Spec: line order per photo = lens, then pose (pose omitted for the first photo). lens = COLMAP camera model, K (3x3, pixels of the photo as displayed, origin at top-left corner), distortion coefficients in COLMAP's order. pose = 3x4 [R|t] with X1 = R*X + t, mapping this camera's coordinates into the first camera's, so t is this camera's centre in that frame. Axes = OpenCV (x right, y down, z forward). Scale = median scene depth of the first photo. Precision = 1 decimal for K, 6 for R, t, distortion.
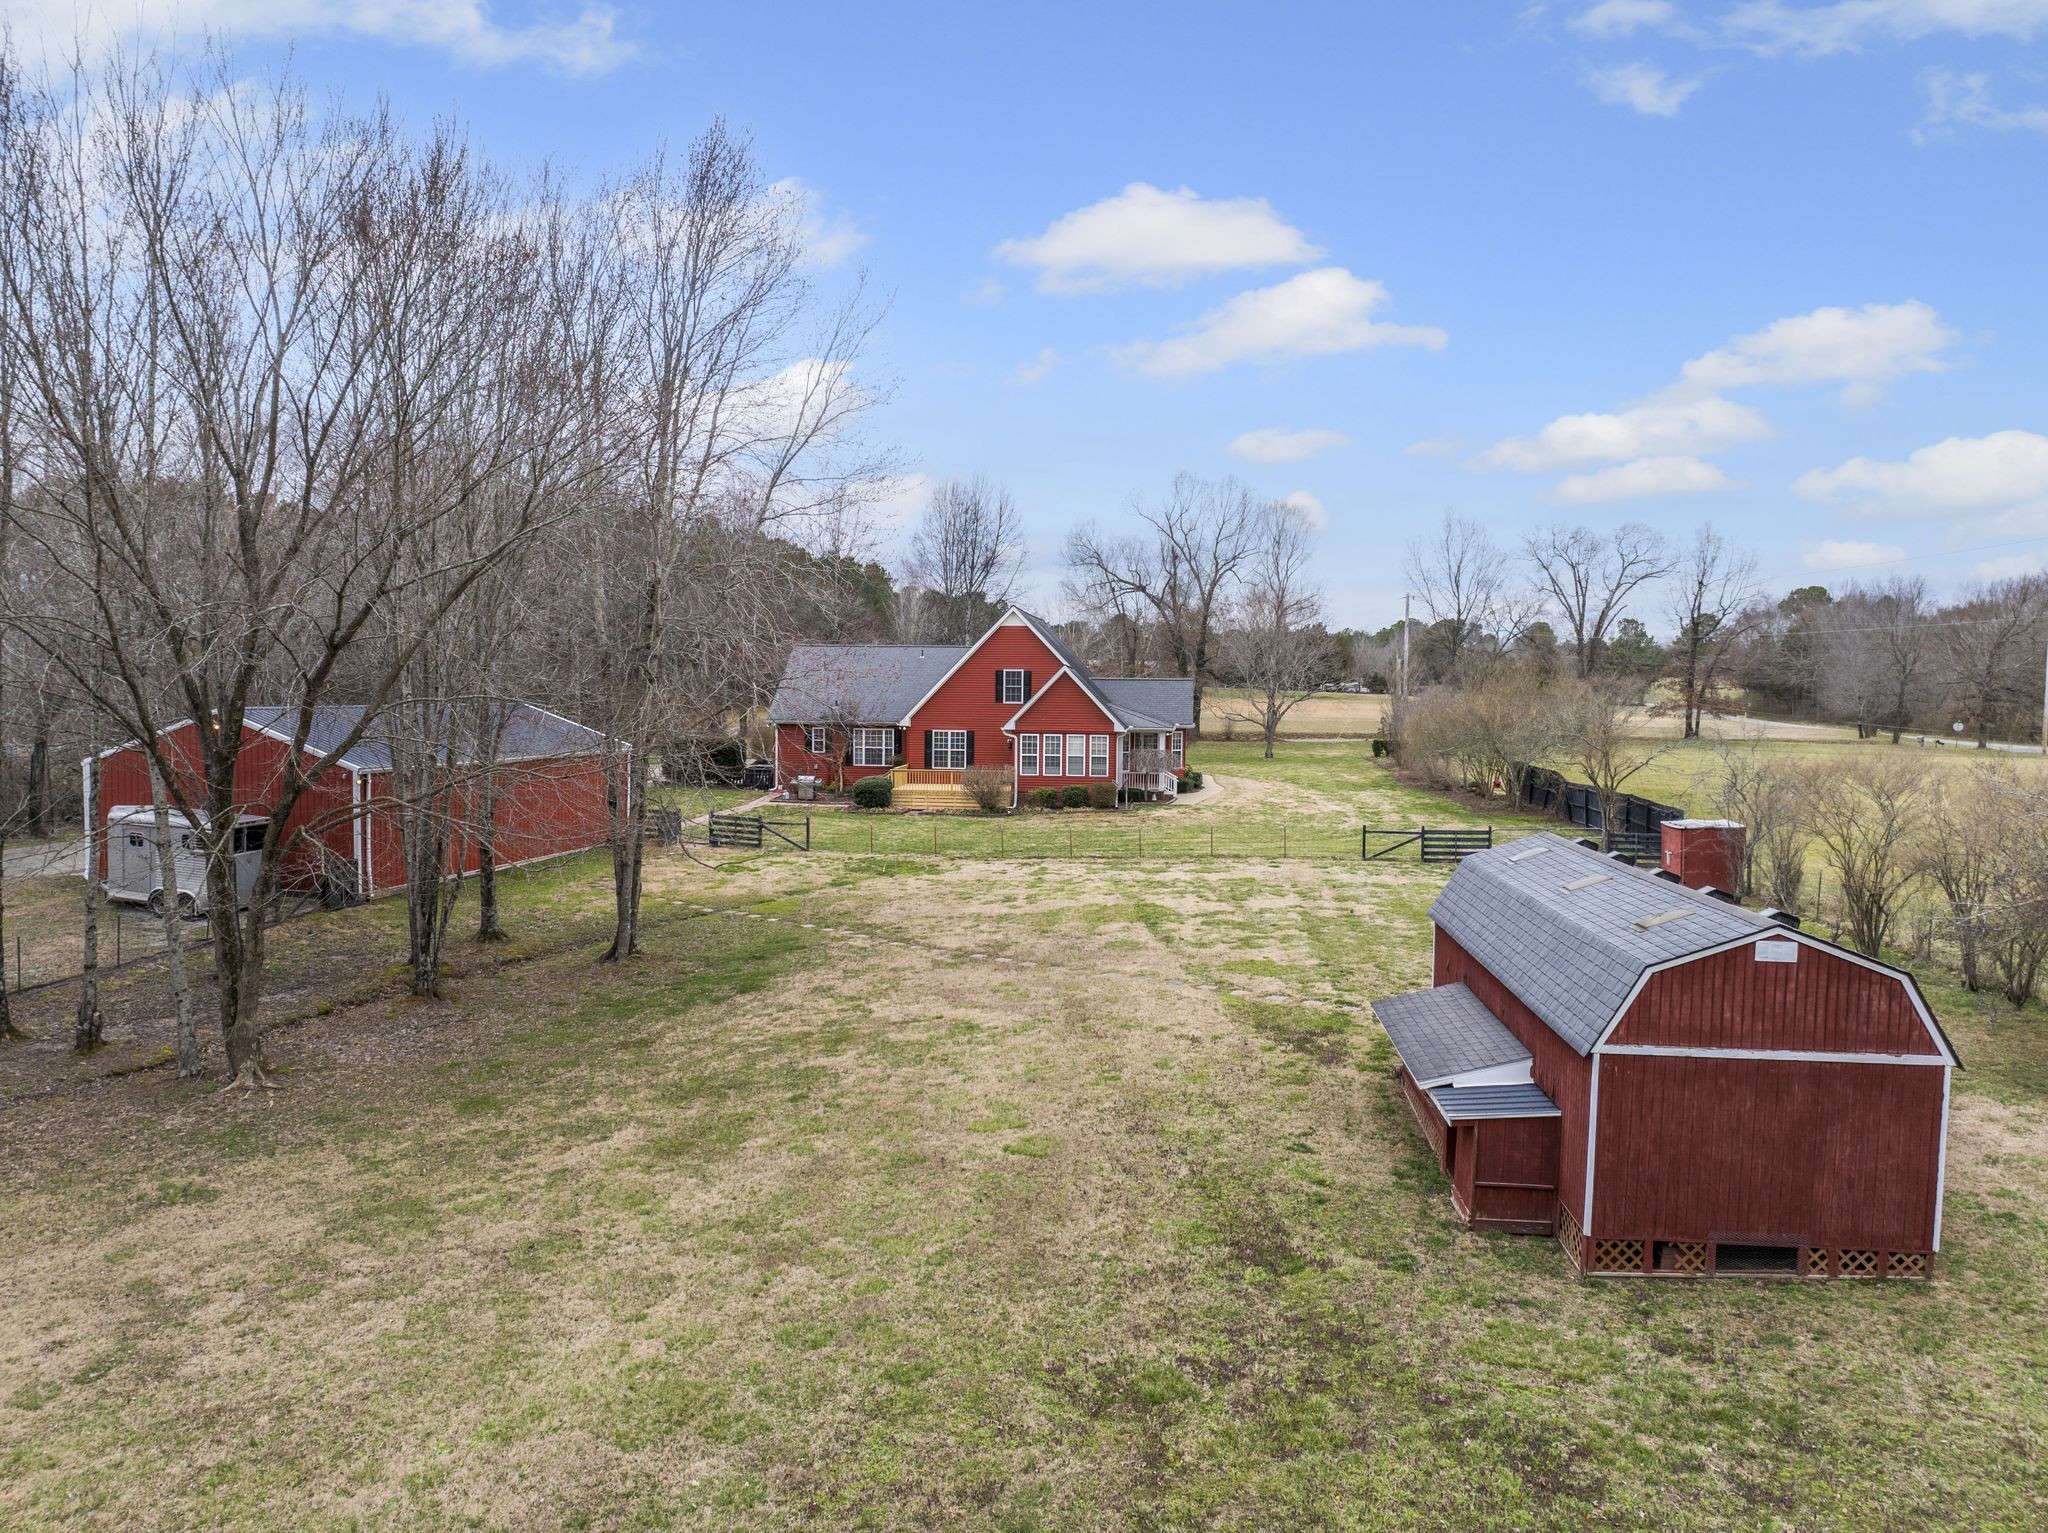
lens RADIAL K [[1386.9, 0, 1024.0], [0, 1386.9, 766.5], [0, 0, 1]] dist [-0.035606, 0.001920]
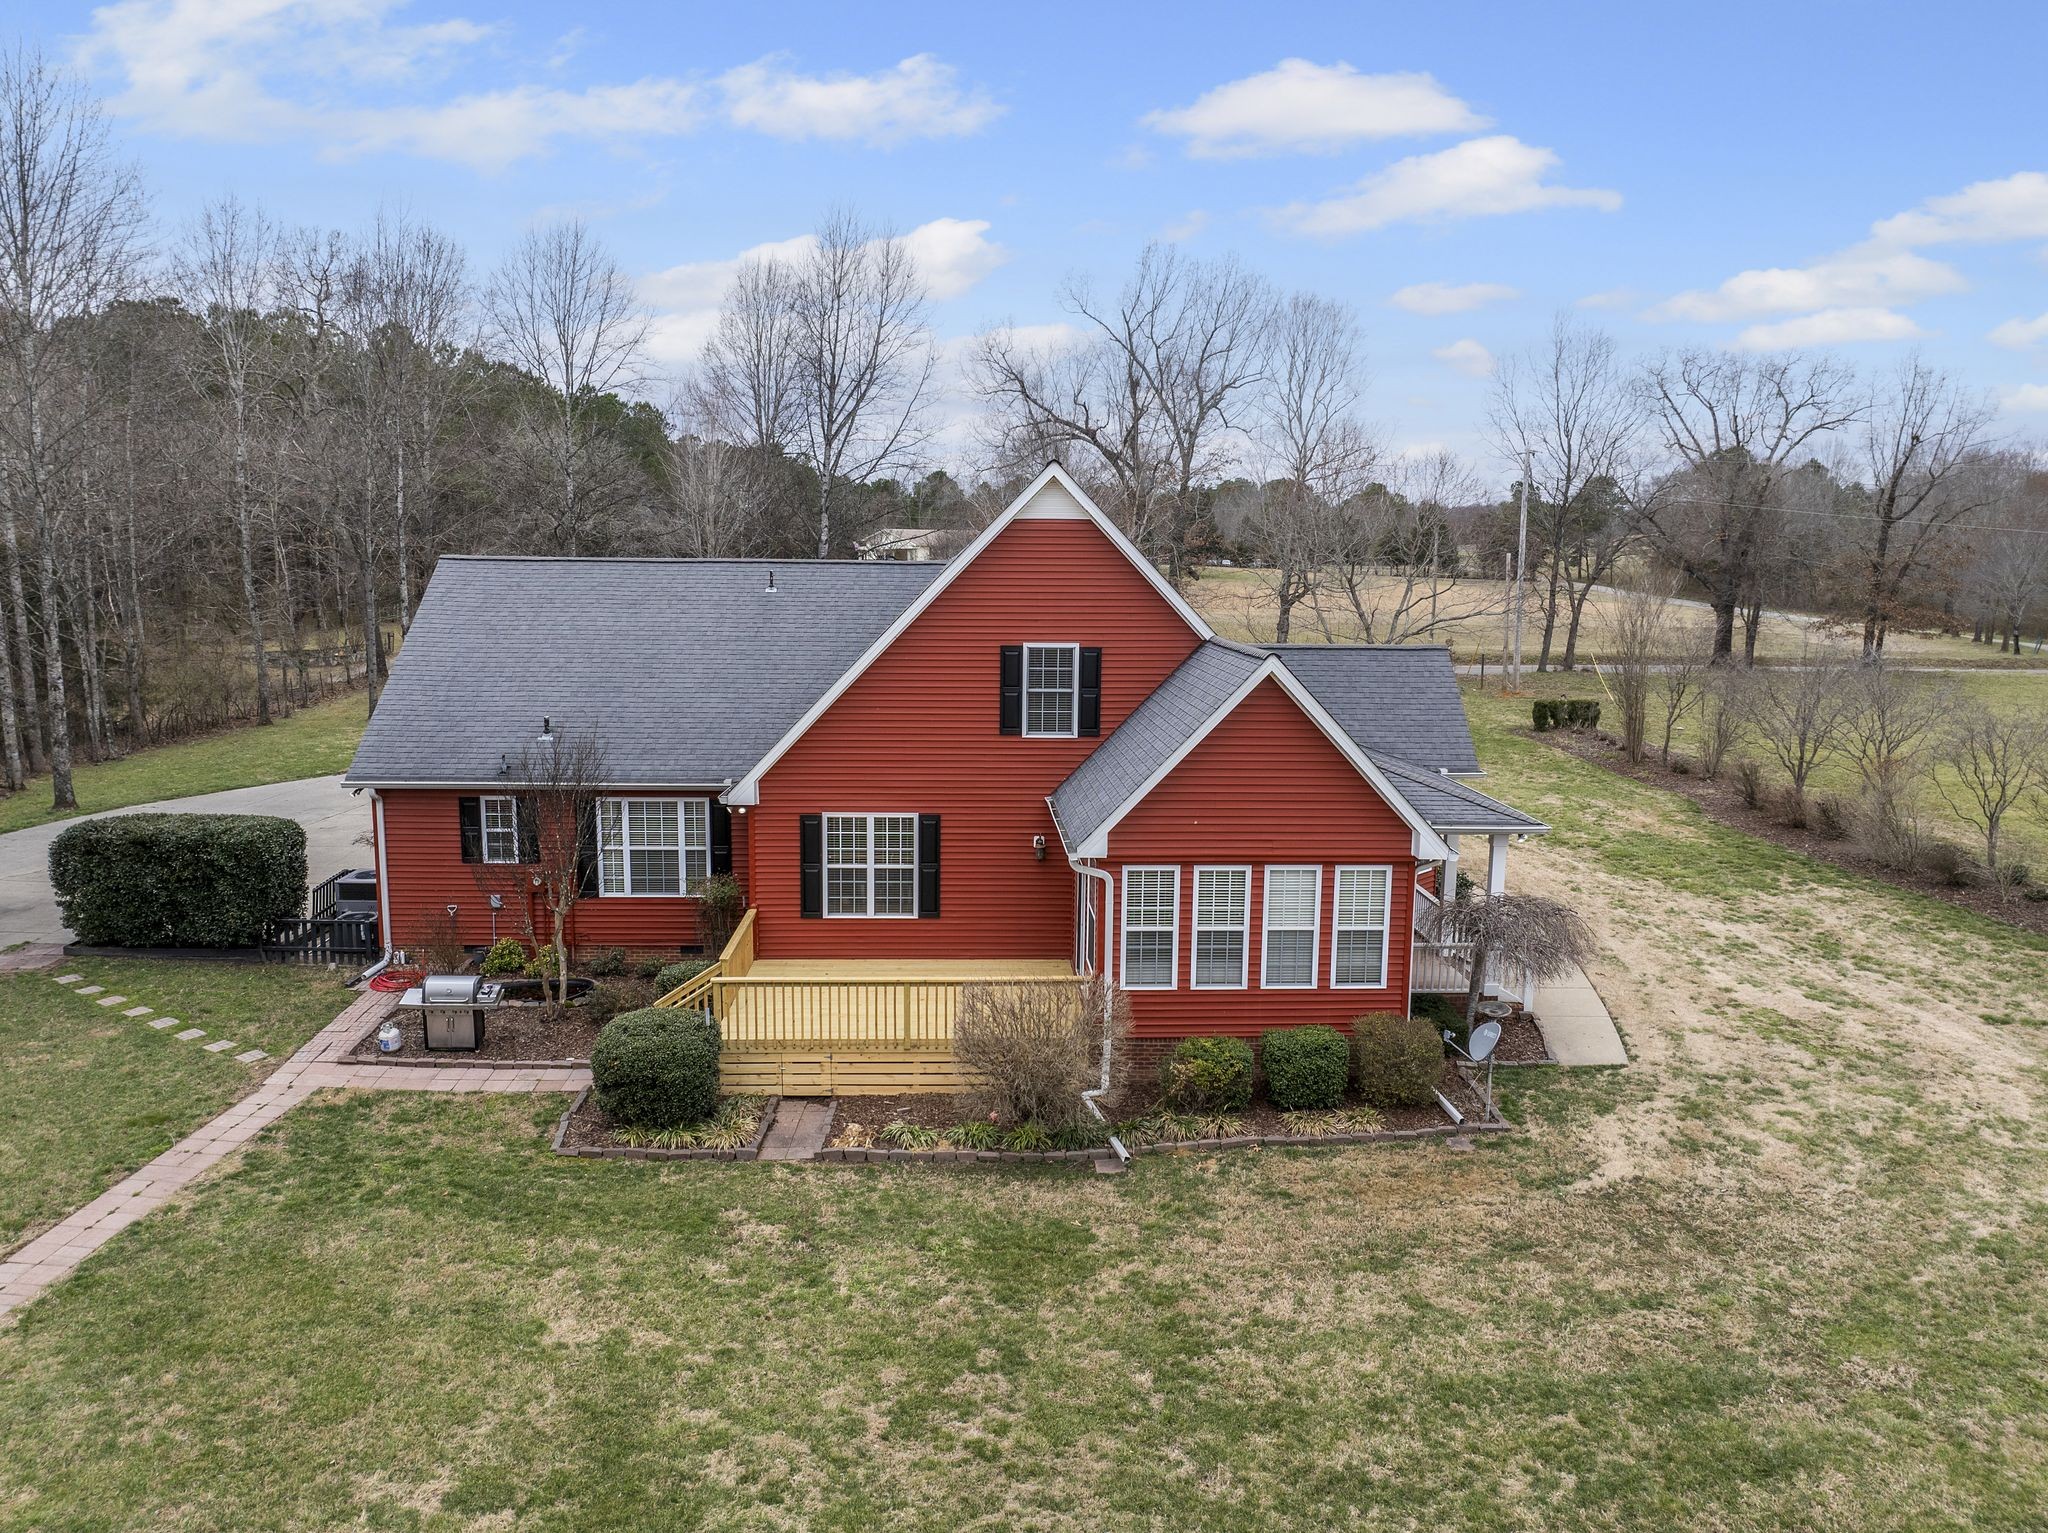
lens RADIAL K [[1414.5, 0, 1024.0], [0, 1414.5, 766.5], [0, 0, 1]] dist [-0.030889, -0.001926]
pose [[0.988623, -0.023661, 0.148540, -0.068473], [0.009207, 0.995217, 0.097255, -0.073351], [-0.150130, -0.094781, 0.984112, 0.636656]]
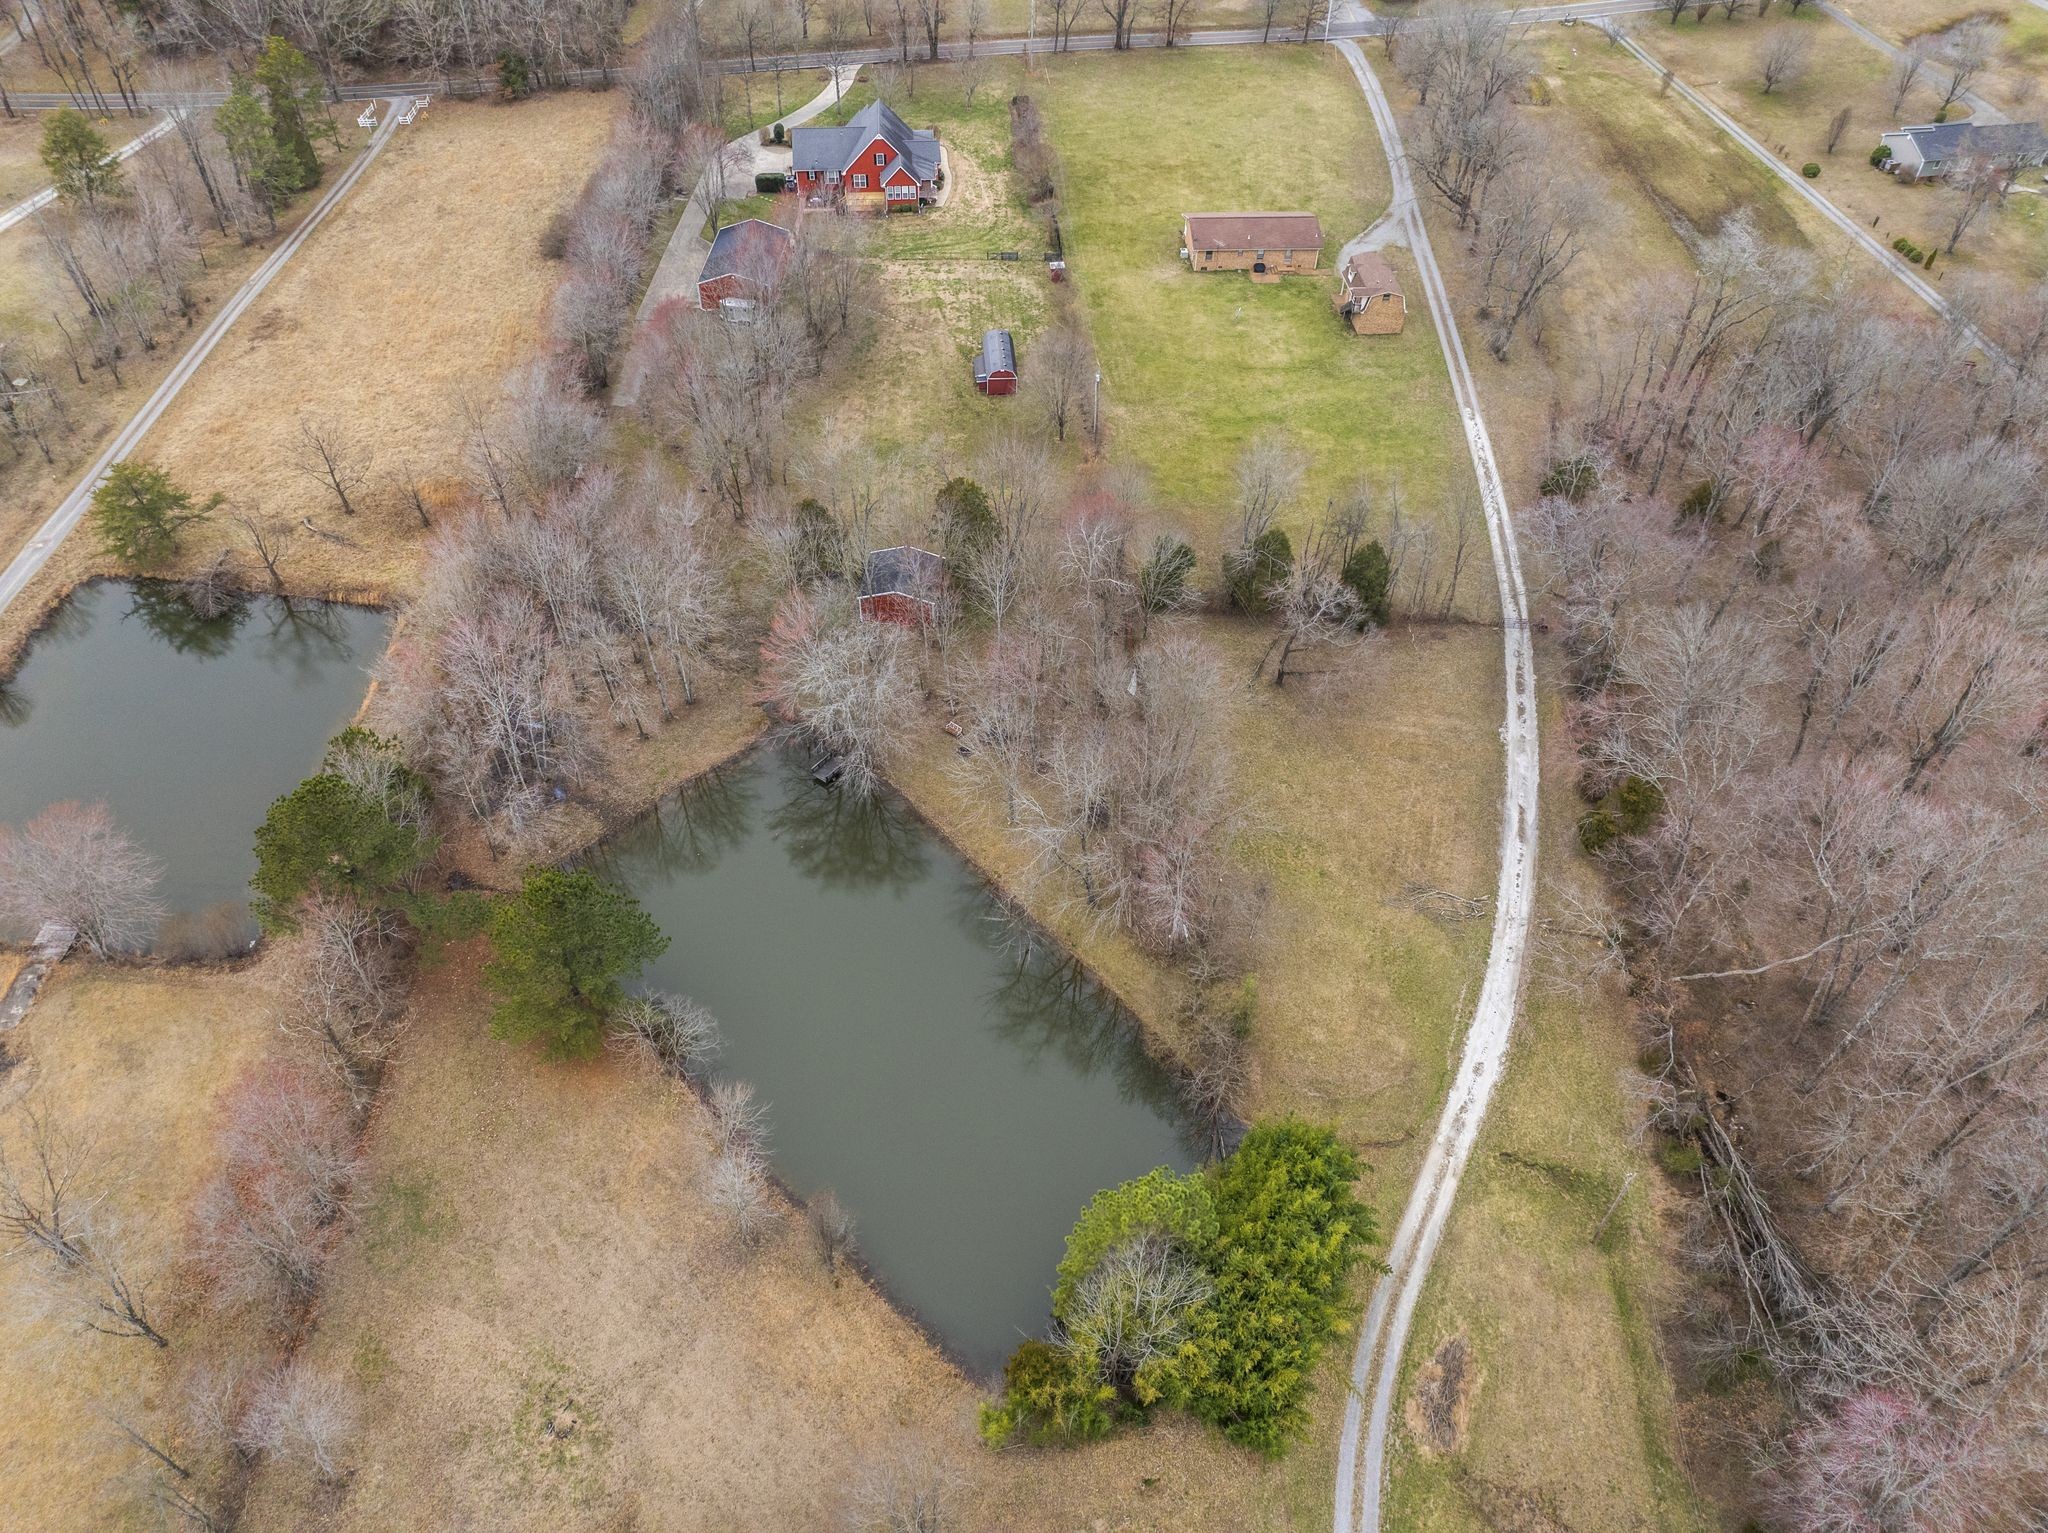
lens RADIAL K [[1386.9, 0, 1024.0], [0, 1386.9, 766.5], [0, 0, 1]] dist [-0.035606, 0.001920]
pose [[0.982513, -0.134785, 0.128457, -0.255799], [0.005868, 0.711985, 0.702170, -1.184264], [-0.186102, -0.689137, 0.700326, -1.986628]]
